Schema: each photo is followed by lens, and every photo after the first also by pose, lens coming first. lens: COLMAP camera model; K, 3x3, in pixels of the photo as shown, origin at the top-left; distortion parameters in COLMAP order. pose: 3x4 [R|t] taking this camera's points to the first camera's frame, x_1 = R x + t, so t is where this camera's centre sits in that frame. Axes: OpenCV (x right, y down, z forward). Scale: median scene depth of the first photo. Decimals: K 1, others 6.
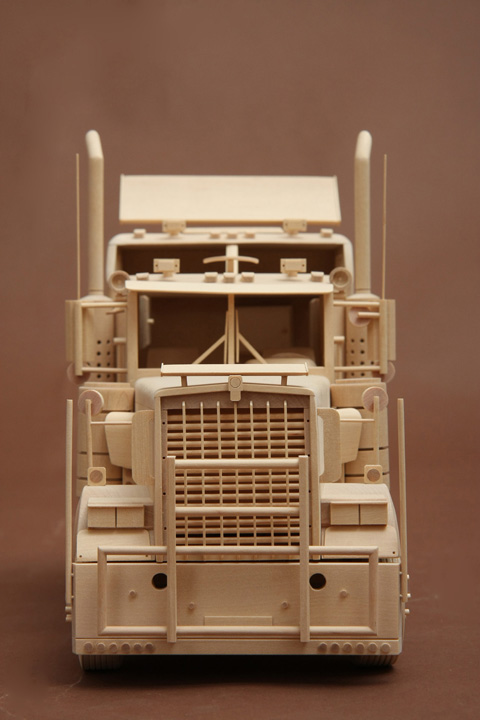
lens RADIAL K [[1630.3, 0, 240.0], [0, 1630.3, 360.0], [0, 0, 1]] dist [0.010562, 0.012748]
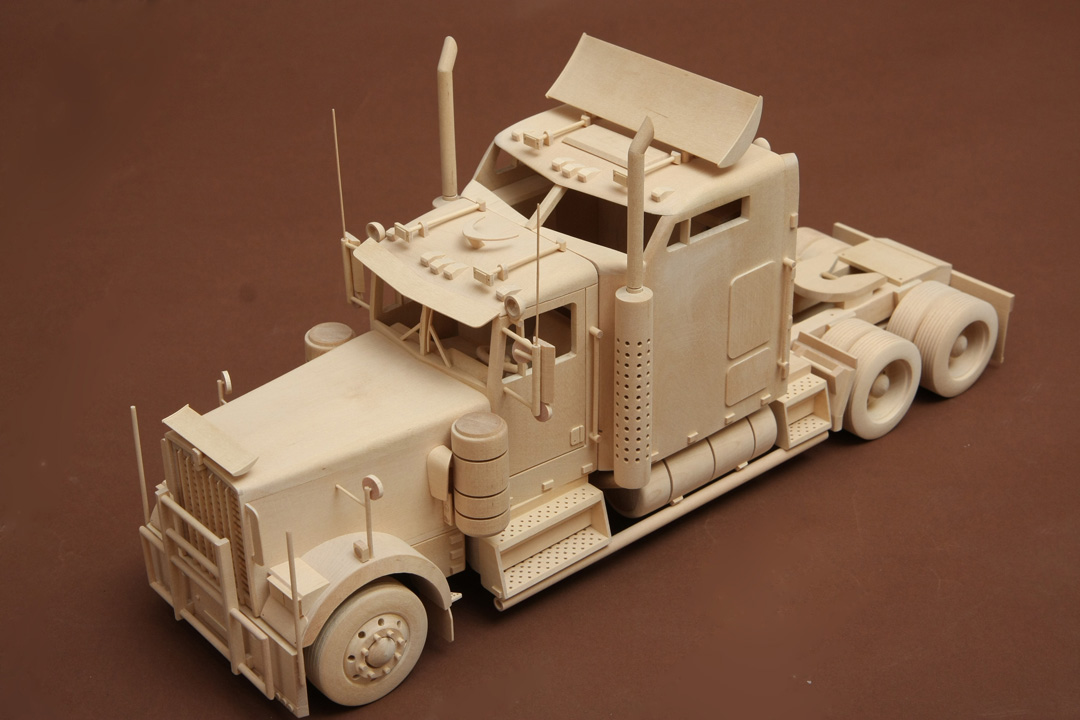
lens RADIAL K [[1750.6, 0, 540.0], [0, 1750.6, 360.0], [0, 0, 1]] dist [0.011207, 0.061539]
pose [[0.646216, 0.378205, -0.662846, 0.761730], [-0.004656, 0.870499, 0.492149, -0.525955], [0.763140, -0.314948, 0.564291, 0.439023]]
